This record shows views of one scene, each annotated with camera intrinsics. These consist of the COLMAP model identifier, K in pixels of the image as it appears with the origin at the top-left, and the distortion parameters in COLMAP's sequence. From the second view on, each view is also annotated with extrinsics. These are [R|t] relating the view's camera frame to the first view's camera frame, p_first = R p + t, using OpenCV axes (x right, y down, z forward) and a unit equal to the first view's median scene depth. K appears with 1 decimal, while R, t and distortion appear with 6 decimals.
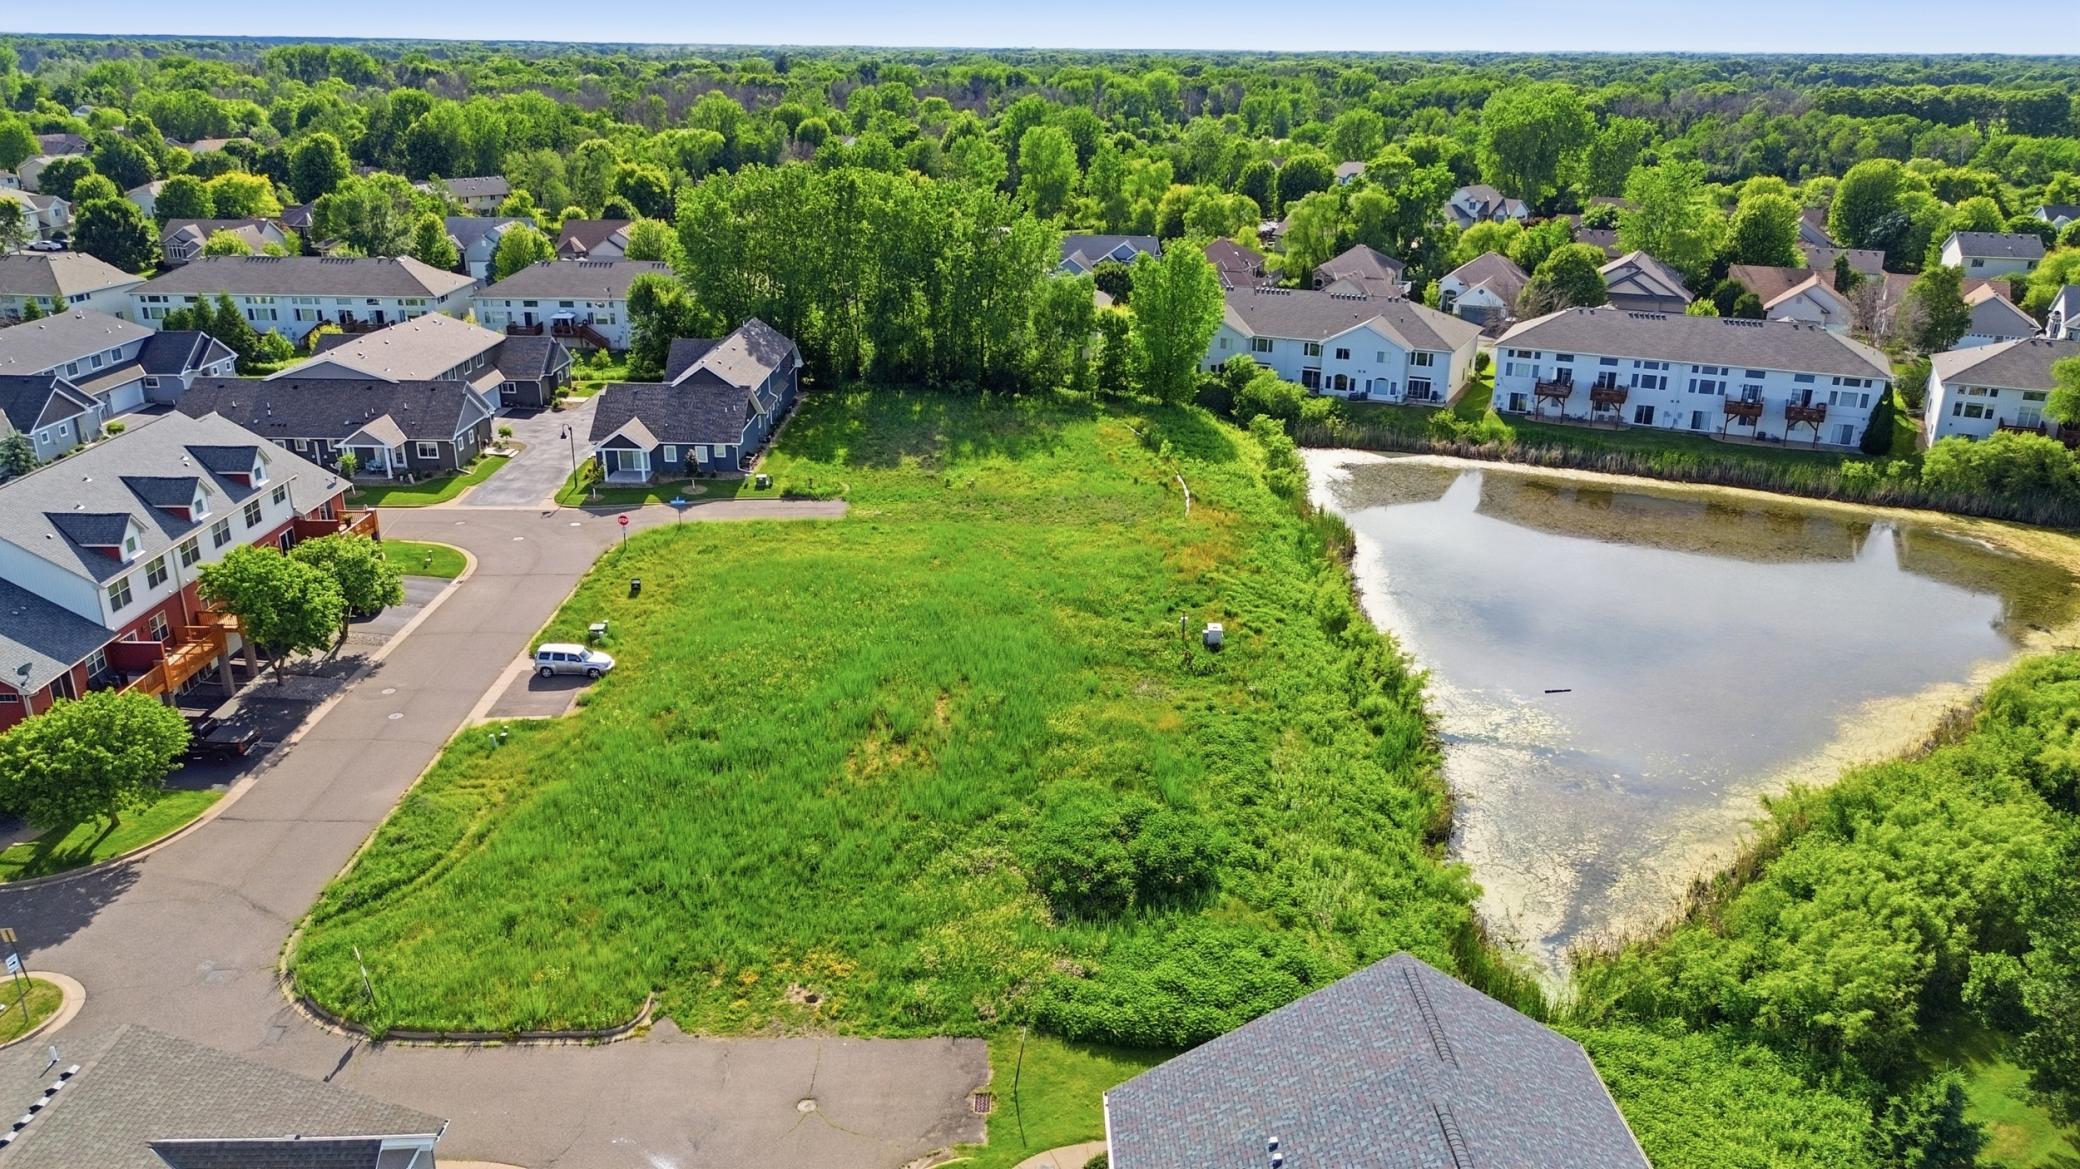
lens RADIAL K [[1473.5, 0, 1036.4], [0, 1473.5, 576.6], [0, 0, 1]] dist [0.050481, -0.047166]
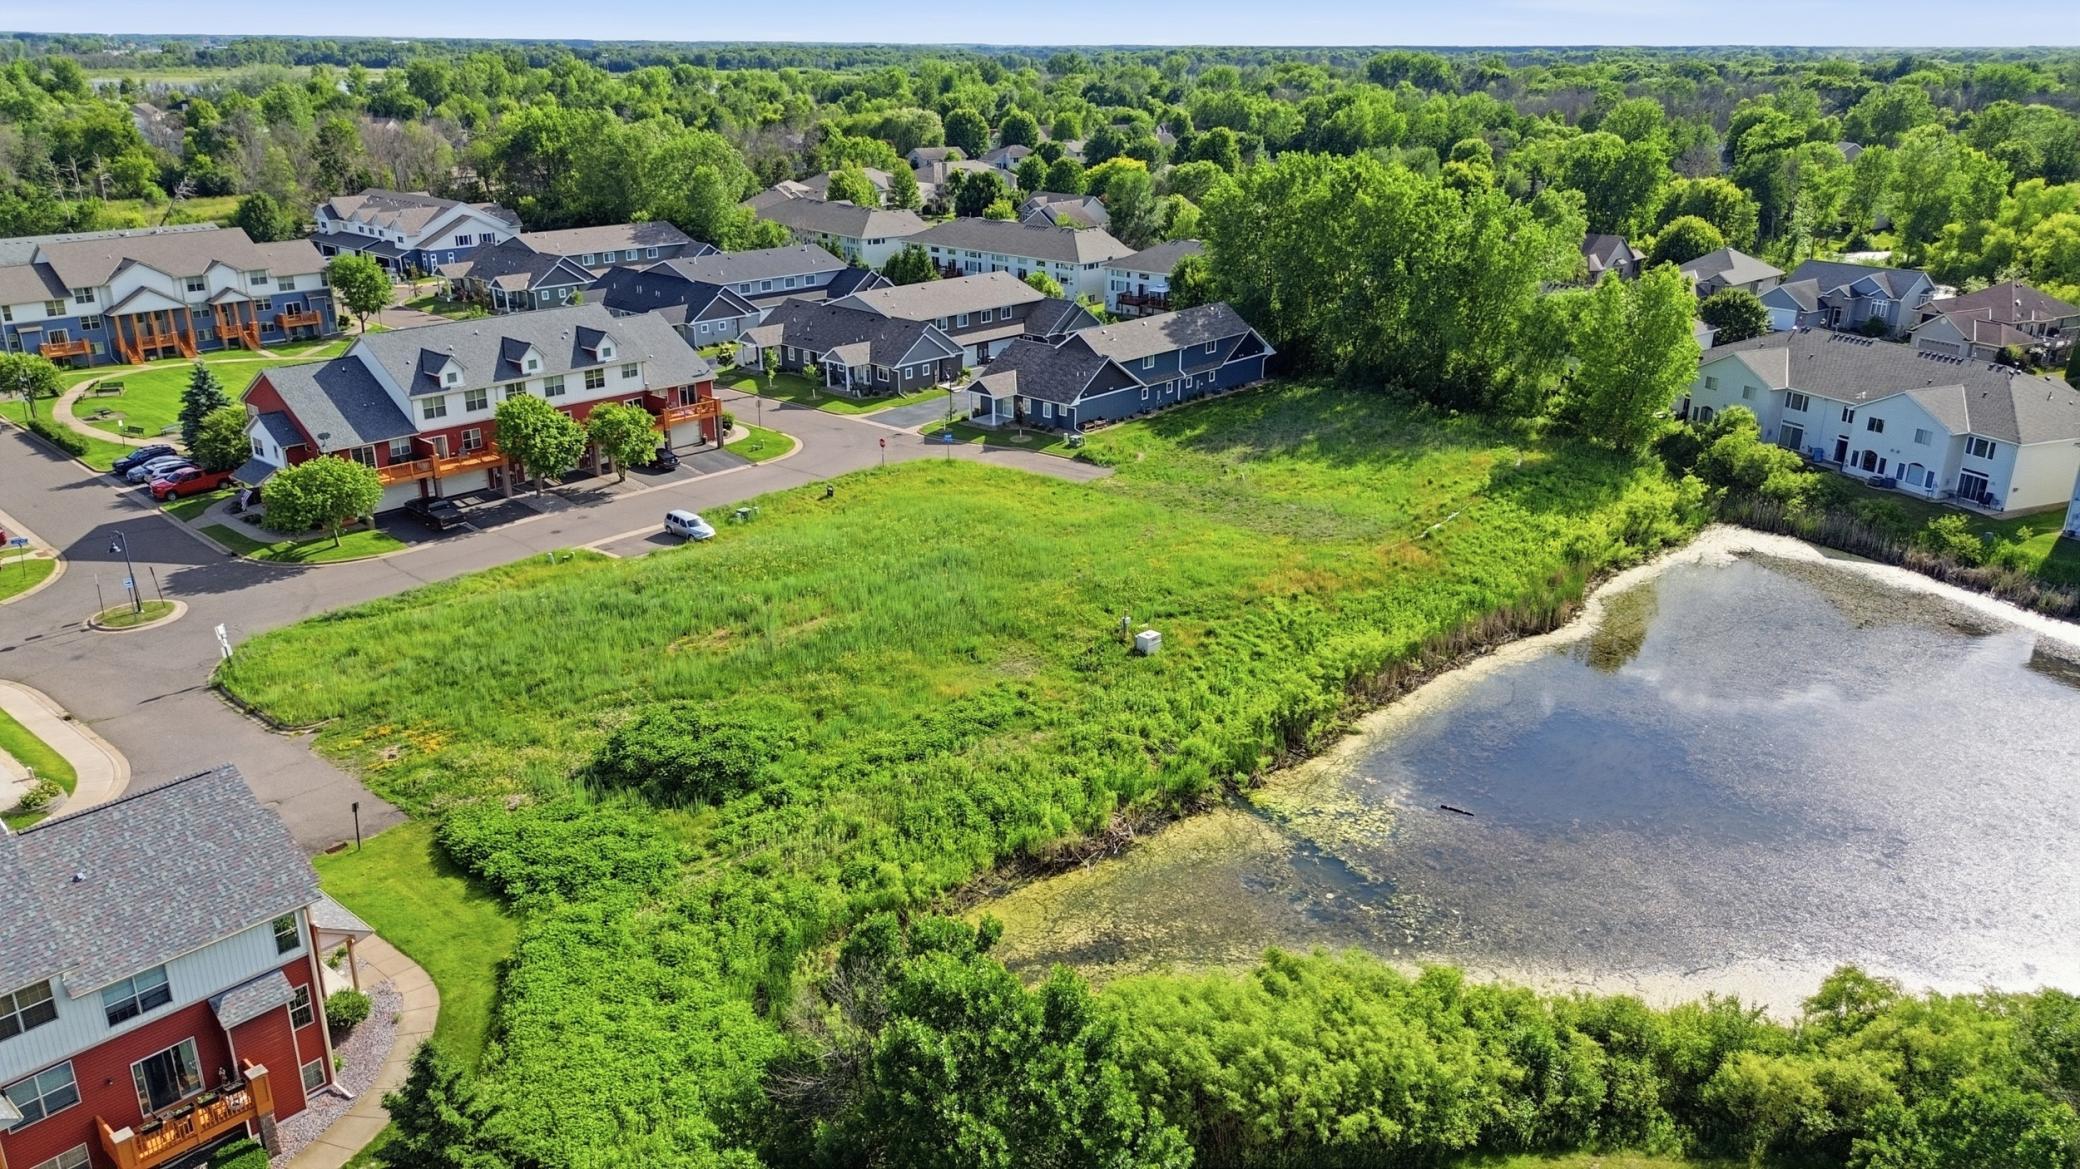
lens RADIAL K [[1473.5, 0, 1042.1], [0, 1473.5, 584.9], [0, 0, 1]] dist [0.050481, -0.047166]
pose [[0.744286, 0.222983, -0.629537, 0.438090], [-0.222260, 0.971587, 0.081365, -0.039322], [0.629792, 0.079362, 0.772699, 0.138448]]
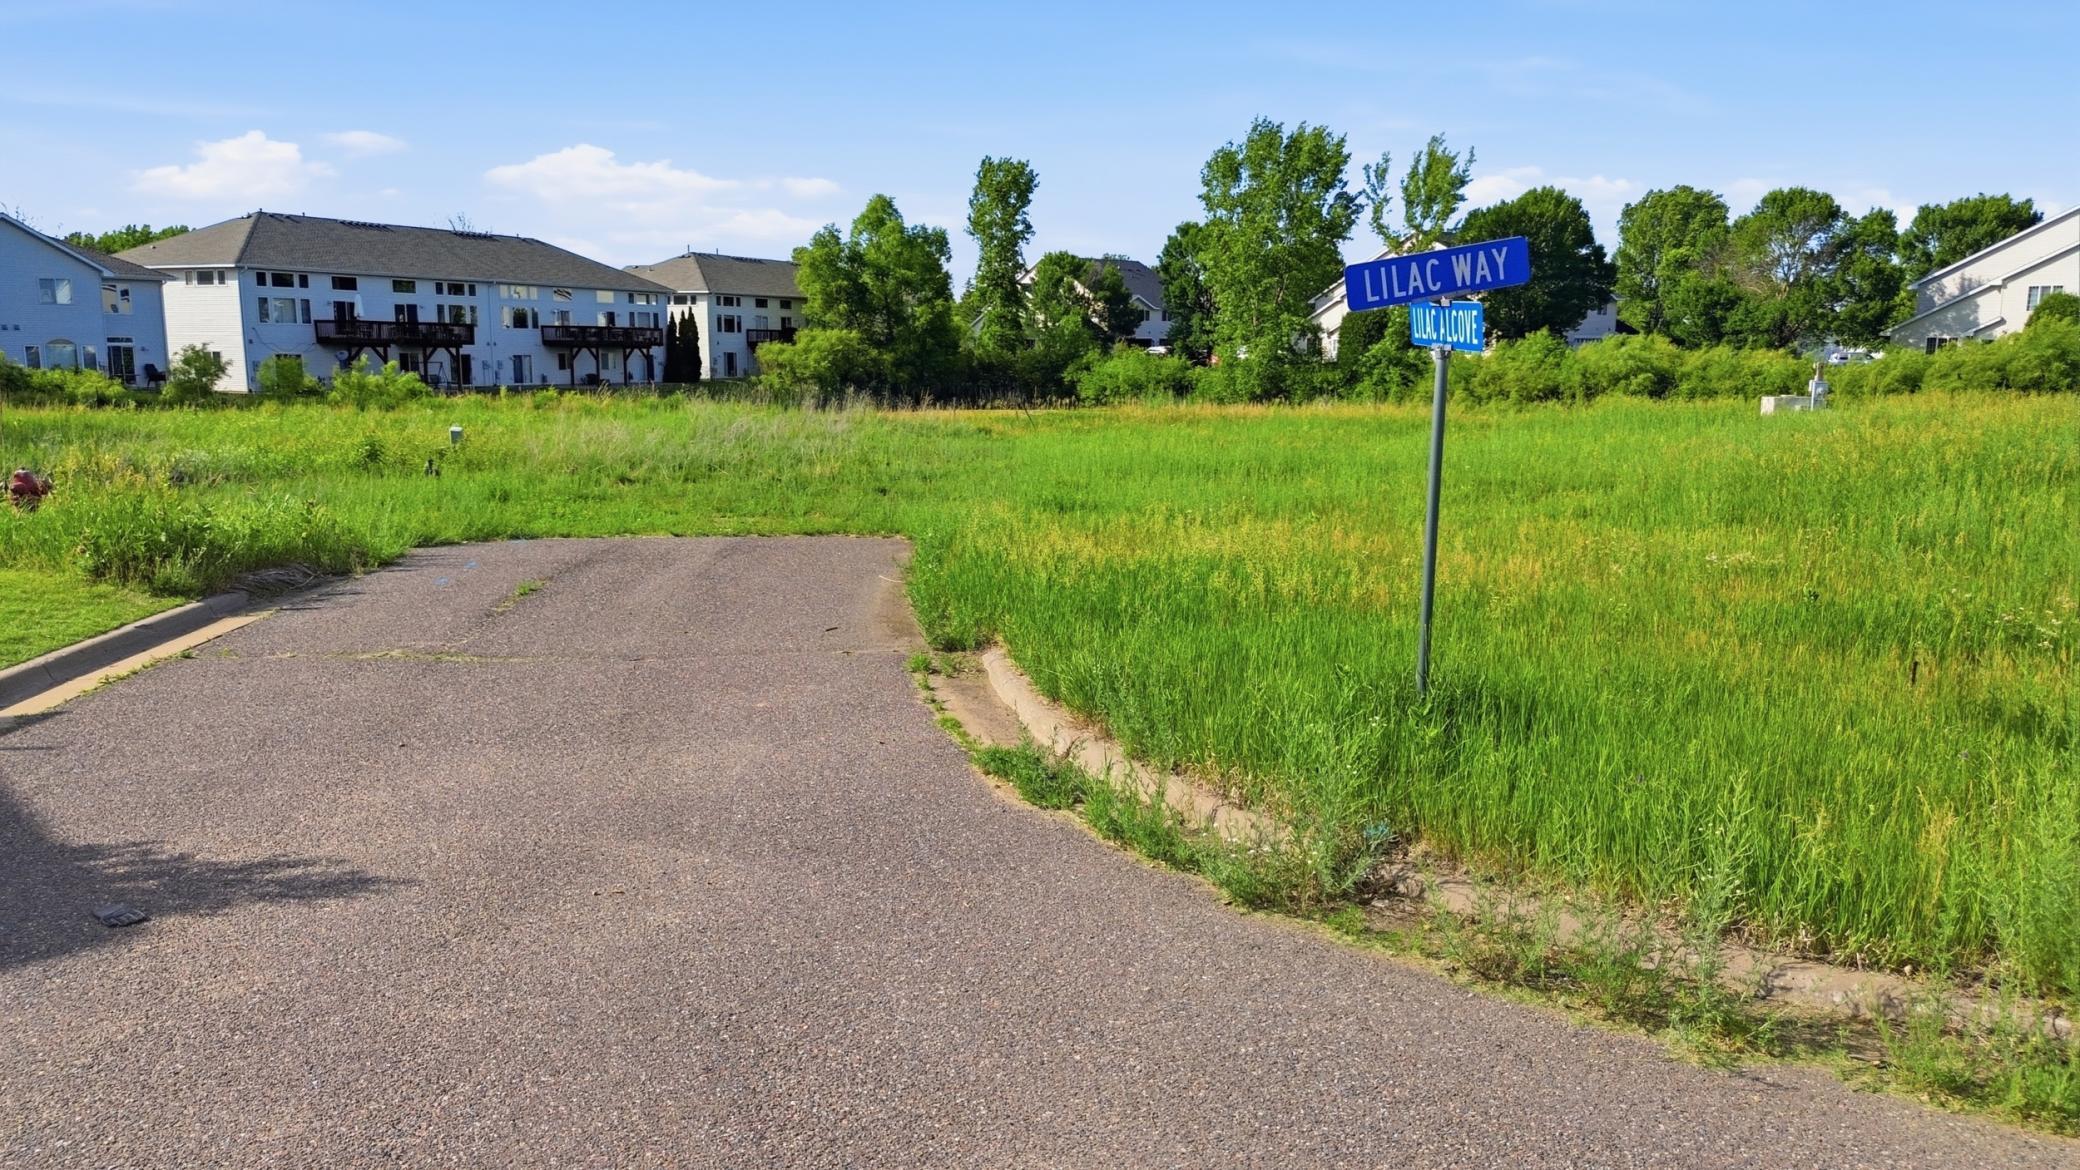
lens RADIAL K [[1473.5, 0, 1038.8], [0, 1473.5, 584.2], [0, 0, 1]] dist [0.050481, -0.047166]
pose [[-0.004481, -0.163437, 0.986544, -0.243654], [0.331517, 0.930519, 0.155661, -0.042324], [-0.943439, 0.327754, 0.050012, 0.803098]]
